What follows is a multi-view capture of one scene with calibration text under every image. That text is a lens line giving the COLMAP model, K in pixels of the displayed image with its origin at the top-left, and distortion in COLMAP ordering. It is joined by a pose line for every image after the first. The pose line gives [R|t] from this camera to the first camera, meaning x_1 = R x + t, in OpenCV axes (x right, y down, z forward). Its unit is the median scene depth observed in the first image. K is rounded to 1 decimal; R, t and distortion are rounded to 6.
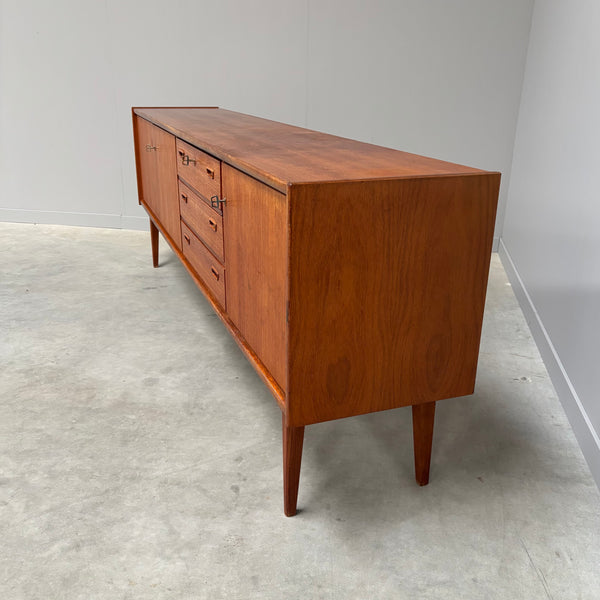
lens RADIAL K [[614.3, 0, 302.1], [0, 614.3, 302.1], [0, 0, 1]] dist [0.038516, -0.036224]
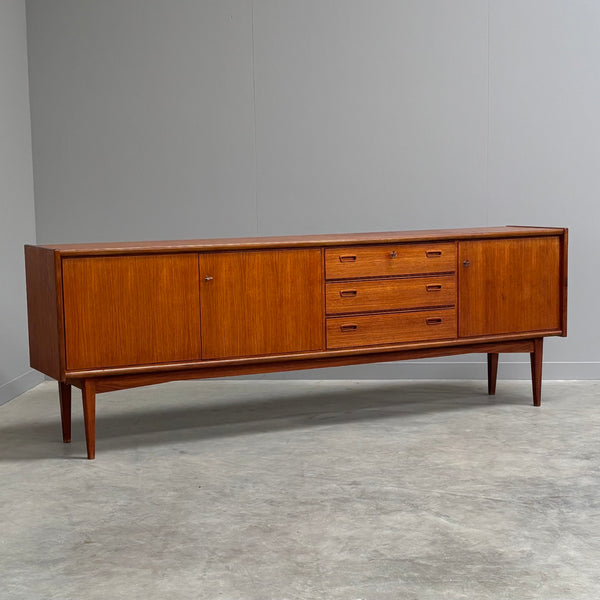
lens RADIAL K [[1244.7, 0, 300.0], [0, 1244.7, 300.0], [0, 0, 1]] dist [0.060344, 0.356751]
pose [[-0.095265, -0.108096, 0.989565, -2.598252], [0.361262, 0.922559, 0.135555, -0.521516], [-0.927585, 0.370406, -0.048836, 1.209432]]
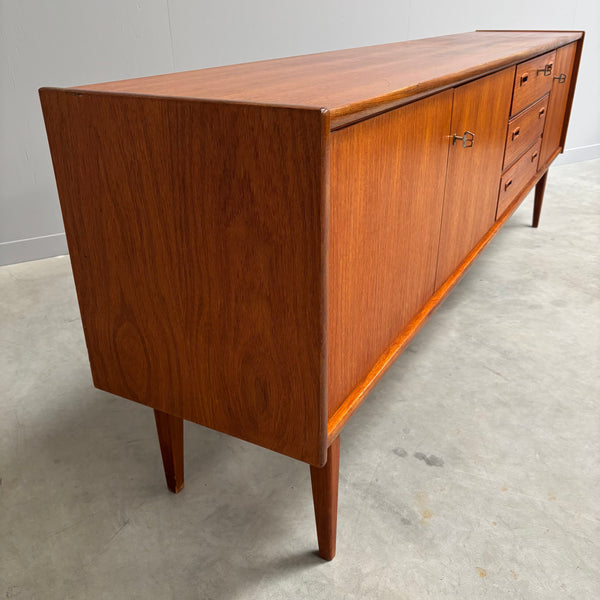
lens RADIAL K [[618.8, 0, 304.2], [0, 618.8, 301.9], [0, 0, 1]] dist [0.007354, 0.011381]
pose [[-0.650379, -0.338253, 0.680141, -0.644993], [0.260270, 0.741951, 0.617874, -0.587170], [-0.713629, 0.578873, -0.394512, 1.652761]]
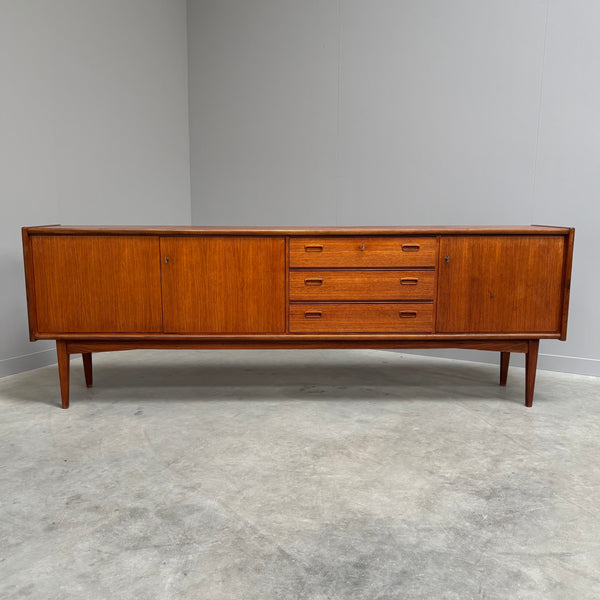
lens RADIAL K [[656.7, 0, 287.8], [0, 656.7, 312.6], [0, 0, 1]] dist [0.039128, -0.038717]
pose [[0.339032, -0.163796, 0.926406, -1.470608], [0.329742, 0.942947, 0.046046, -0.188330], [-0.881094, 0.289864, 0.373700, 0.557431]]
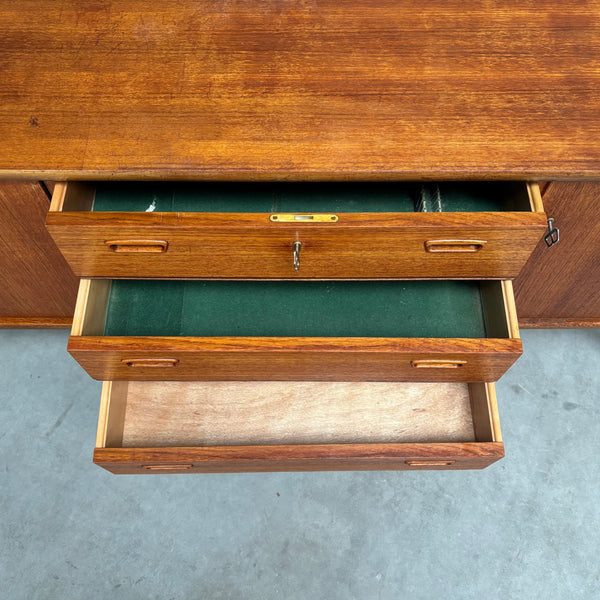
lens RADIAL K [[628.9, 0, 301.0], [0, 628.9, 301.5], [0, 0, 1]] dist [0.008703, 0.023139]
pose [[0.353571, -0.837121, 0.417391, -0.378446], [0.321416, 0.527770, 0.786226, -0.485160], [-0.878453, -0.143830, 0.455668, 0.689479]]
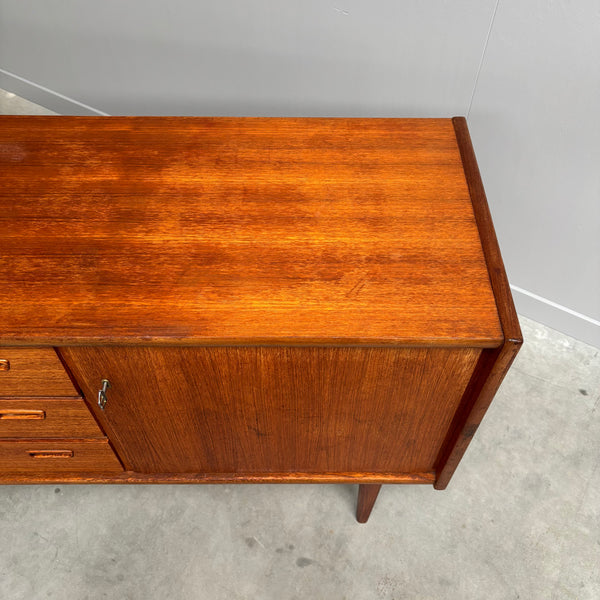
lens RADIAL K [[618.8, 0, 304.2], [0, 618.8, 301.9], [0, 0, 1]] dist [0.007354, 0.011381]
pose [[0.353533, -0.745073, 0.565579, -0.240986], [0.318434, 0.664372, 0.676173, -0.393712], [-0.879554, -0.058950, 0.472134, 0.441034]]
